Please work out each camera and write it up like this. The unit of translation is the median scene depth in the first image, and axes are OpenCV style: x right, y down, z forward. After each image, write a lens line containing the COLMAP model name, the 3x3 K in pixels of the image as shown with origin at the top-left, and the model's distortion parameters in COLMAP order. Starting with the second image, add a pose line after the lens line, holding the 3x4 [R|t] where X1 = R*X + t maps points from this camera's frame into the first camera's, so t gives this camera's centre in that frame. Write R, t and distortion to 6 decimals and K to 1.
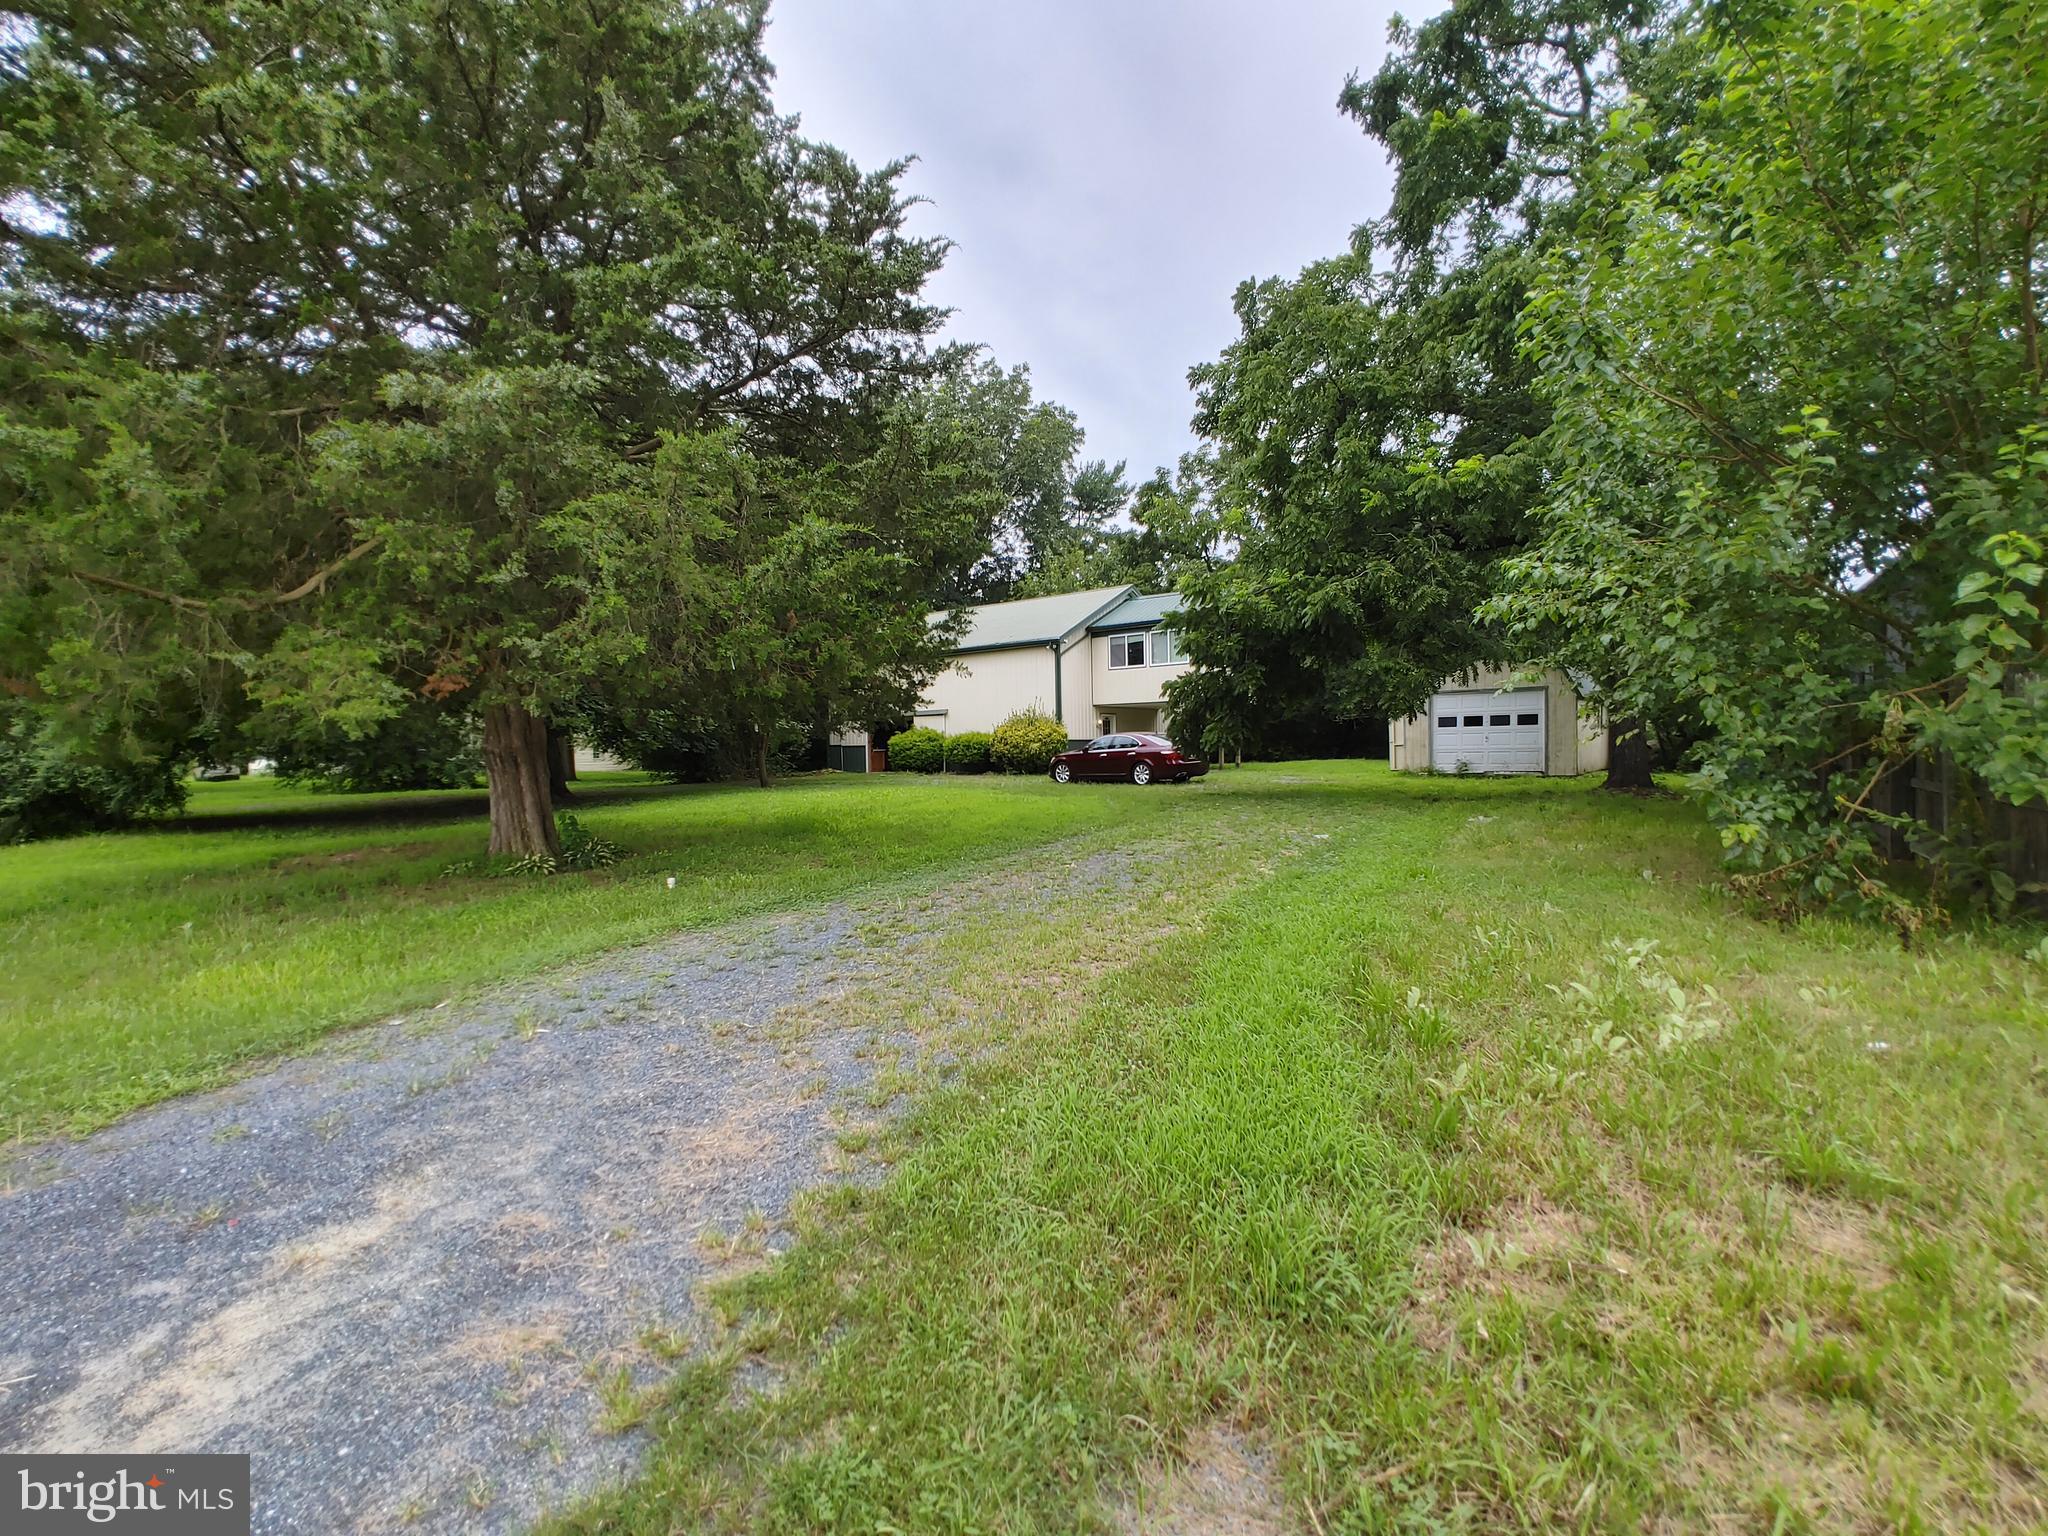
lens RADIAL K [[856.8, 0, 1079.8], [0, 856.8, 781.3], [0, 0, 1]] dist [-0.001913, 0.002357]
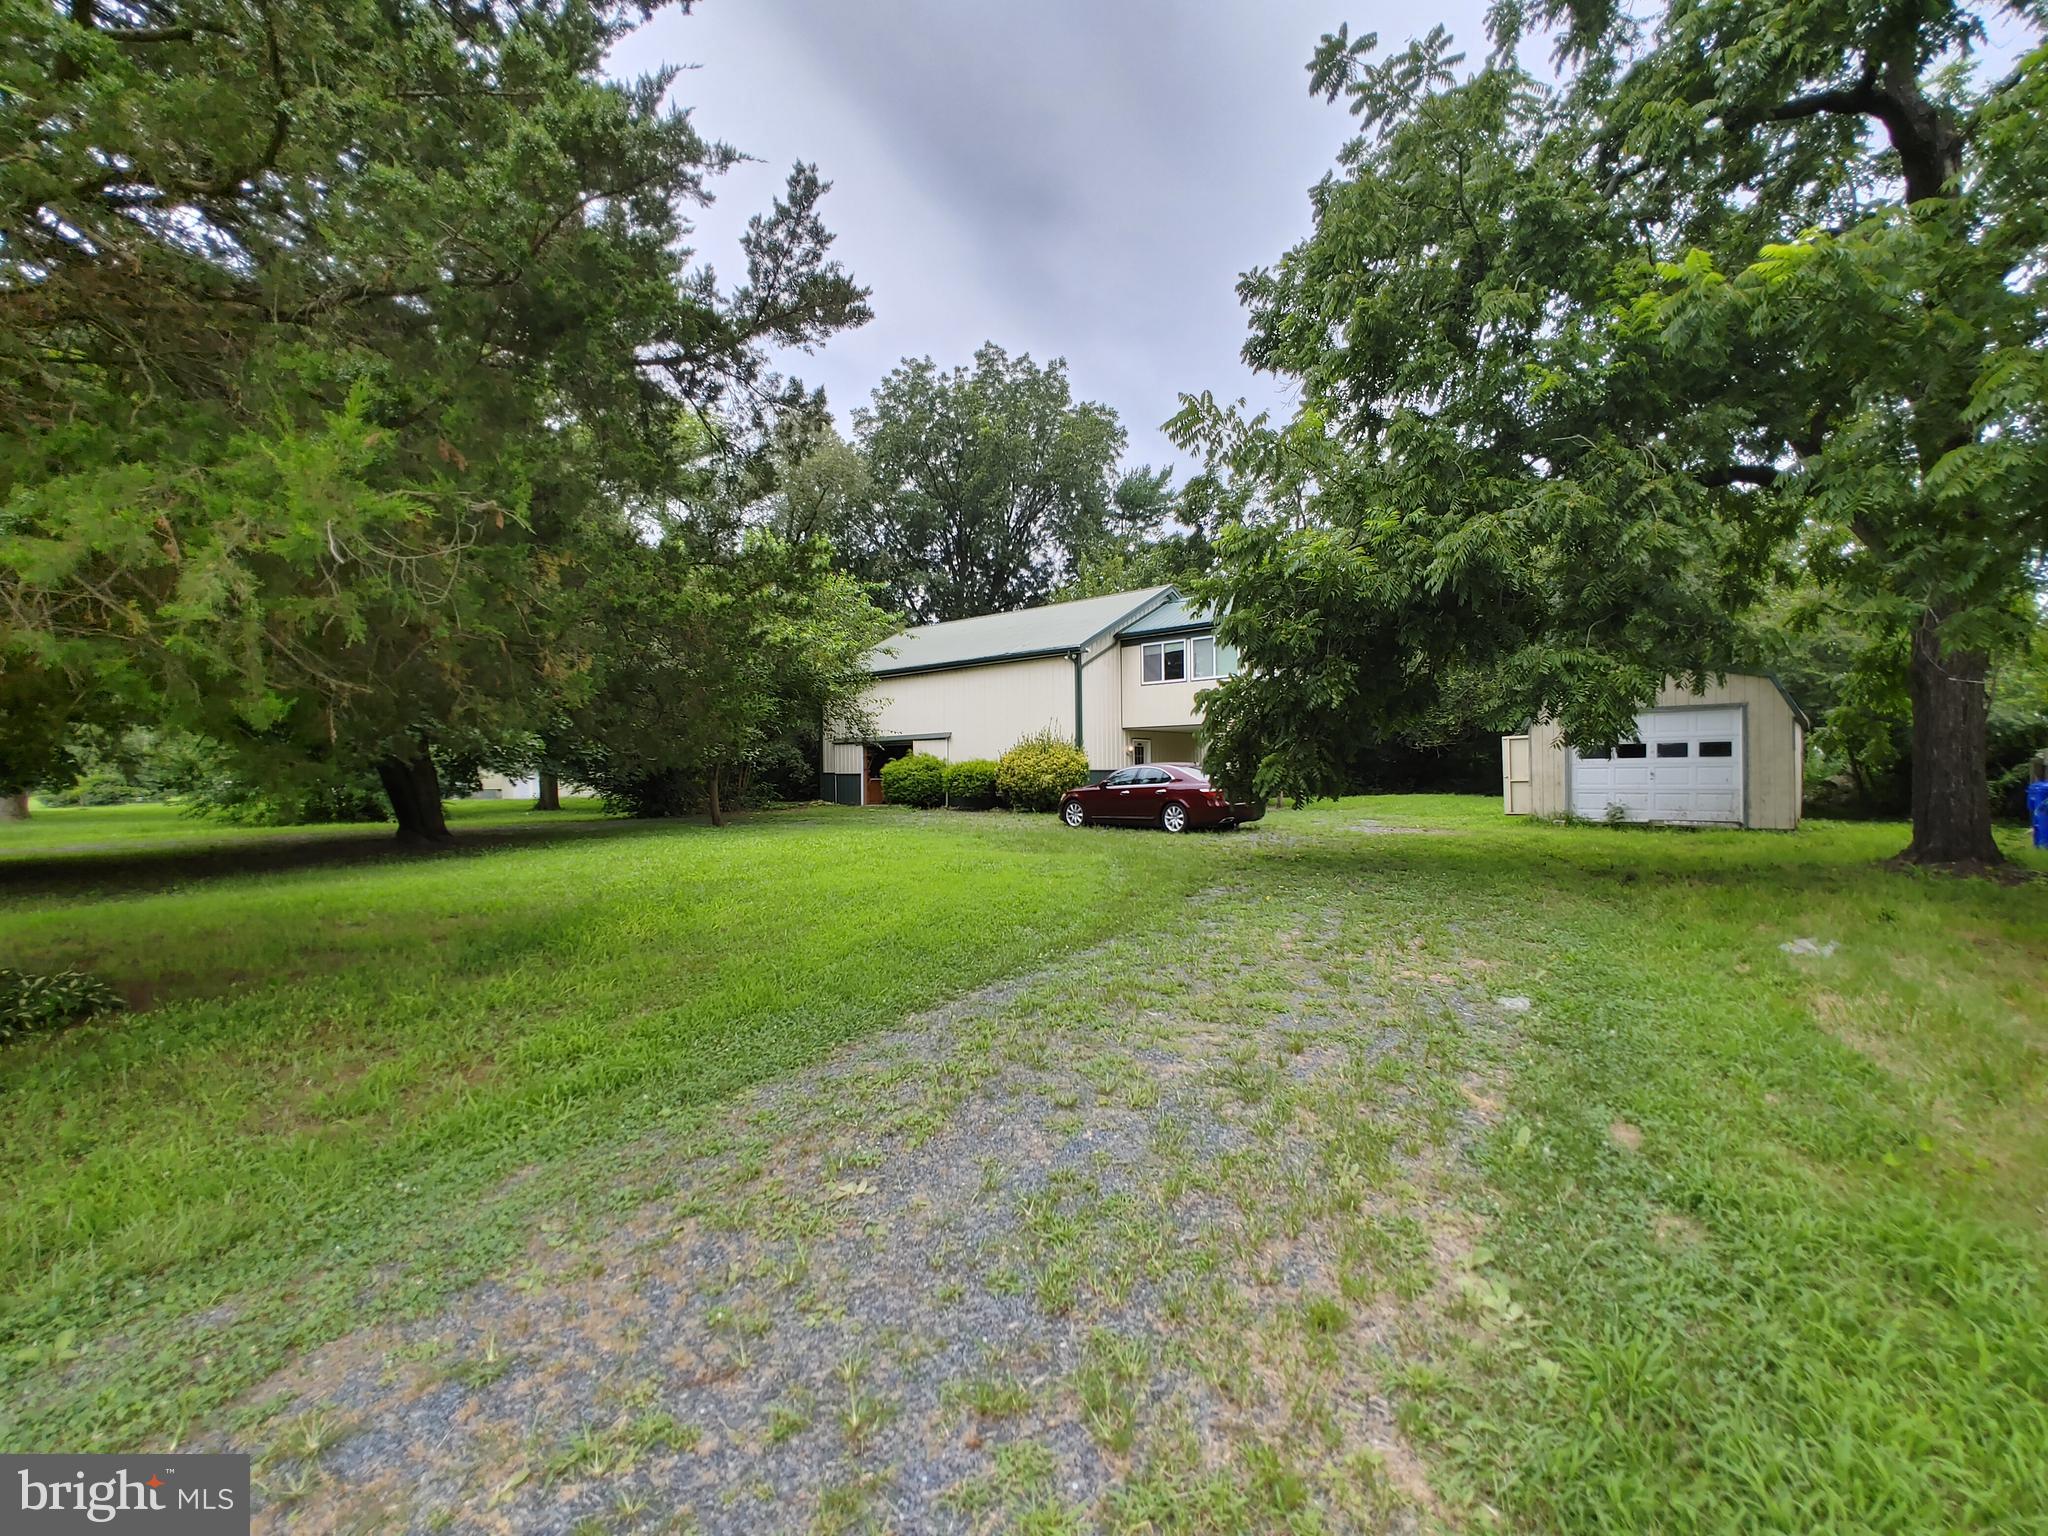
lens RADIAL K [[856.8, 0, 1070.7], [0, 856.8, 776.3], [0, 0, 1]] dist [-0.001913, 0.002357]
pose [[0.997426, 0.008274, -0.071217, 0.025618], [-0.010736, 0.999355, -0.034263, -0.013916], [0.070888, 0.034940, 0.996872, 0.178302]]
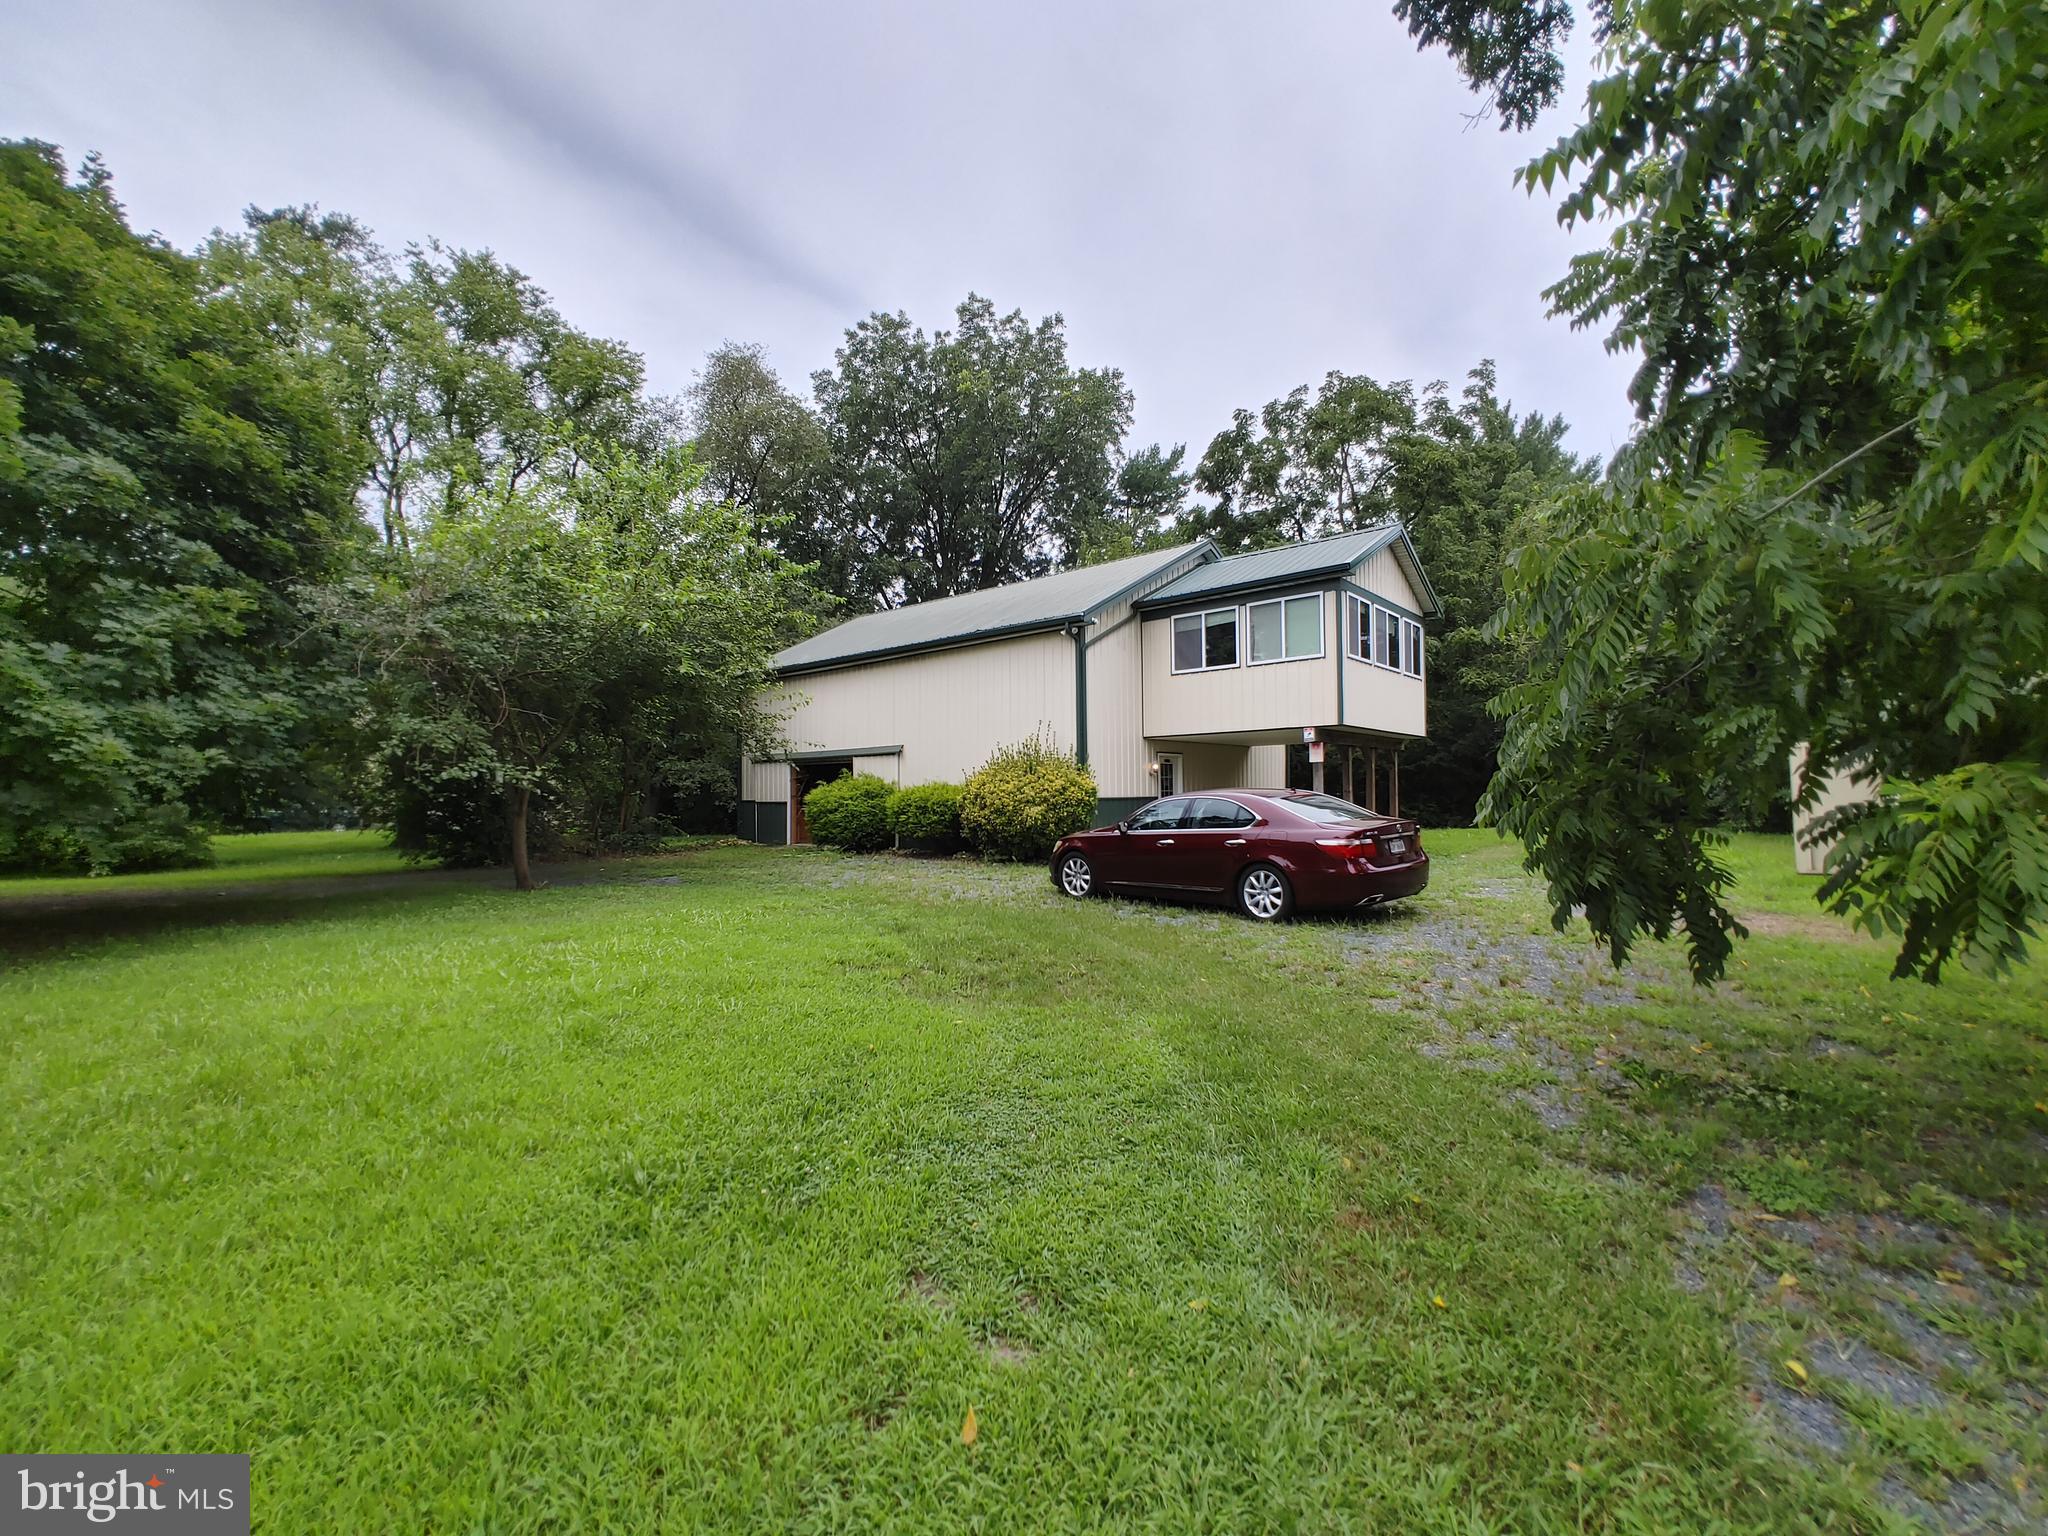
lens RADIAL K [[856.8, 0, 1063.4], [0, 856.8, 771.3], [0, 0, 1]] dist [-0.001913, 0.002357]
pose [[0.996928, 0.003984, -0.078226, 0.006938], [-0.009037, 0.997886, -0.064355, -0.029288], [0.077805, 0.064864, 0.994856, 0.433398]]
